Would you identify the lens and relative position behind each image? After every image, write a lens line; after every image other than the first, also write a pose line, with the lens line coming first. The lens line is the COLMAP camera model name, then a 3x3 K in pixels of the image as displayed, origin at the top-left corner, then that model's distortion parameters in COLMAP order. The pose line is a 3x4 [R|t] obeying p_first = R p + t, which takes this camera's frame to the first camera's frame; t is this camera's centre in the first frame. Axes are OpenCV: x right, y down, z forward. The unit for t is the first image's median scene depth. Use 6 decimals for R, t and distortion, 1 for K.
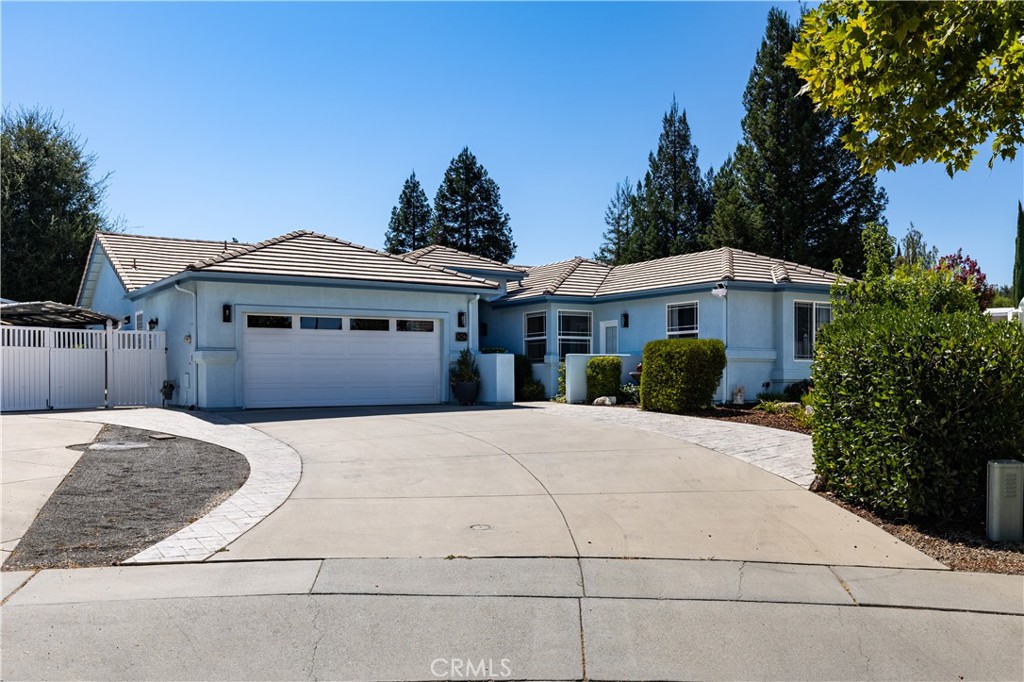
lens RADIAL K [[1009.5, 0, 512.0], [0, 1009.5, 341.0], [0, 0, 1]] dist [0.004260, 0.000907]
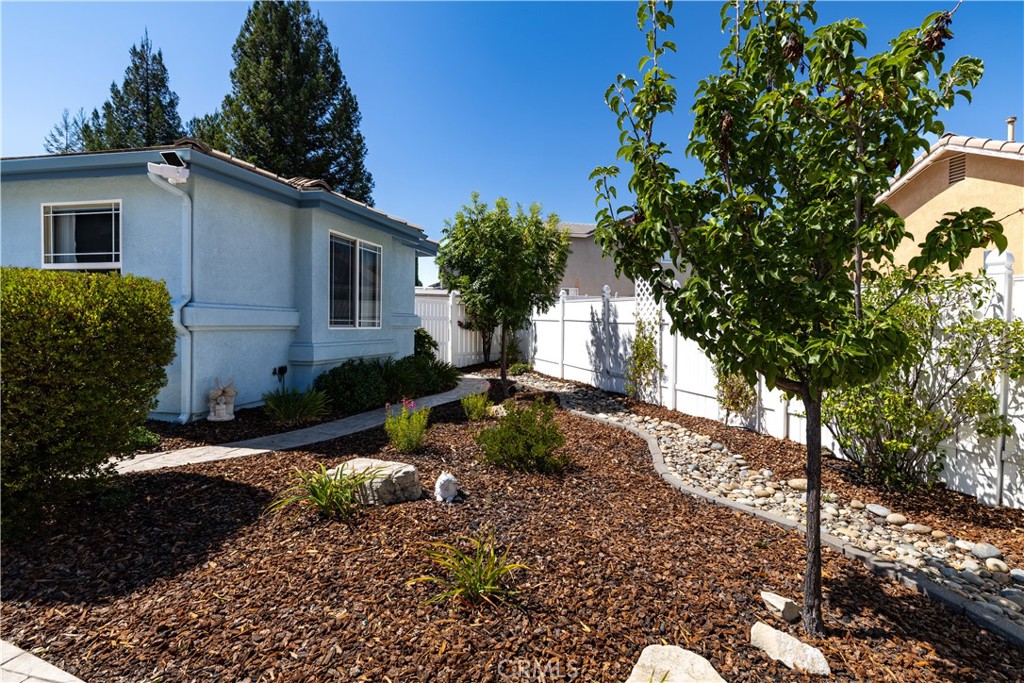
lens RADIAL K [[469.4, 0, 546.7], [0, 469.4, 341.6], [0, 0, 1]] dist [0.002268, 0.000394]
pose [[0.685531, -0.014409, 0.727901, 0.100487], [-0.045927, 0.996957, 0.062988, 0.001961], [-0.726594, -0.076610, 0.682783, 0.440265]]
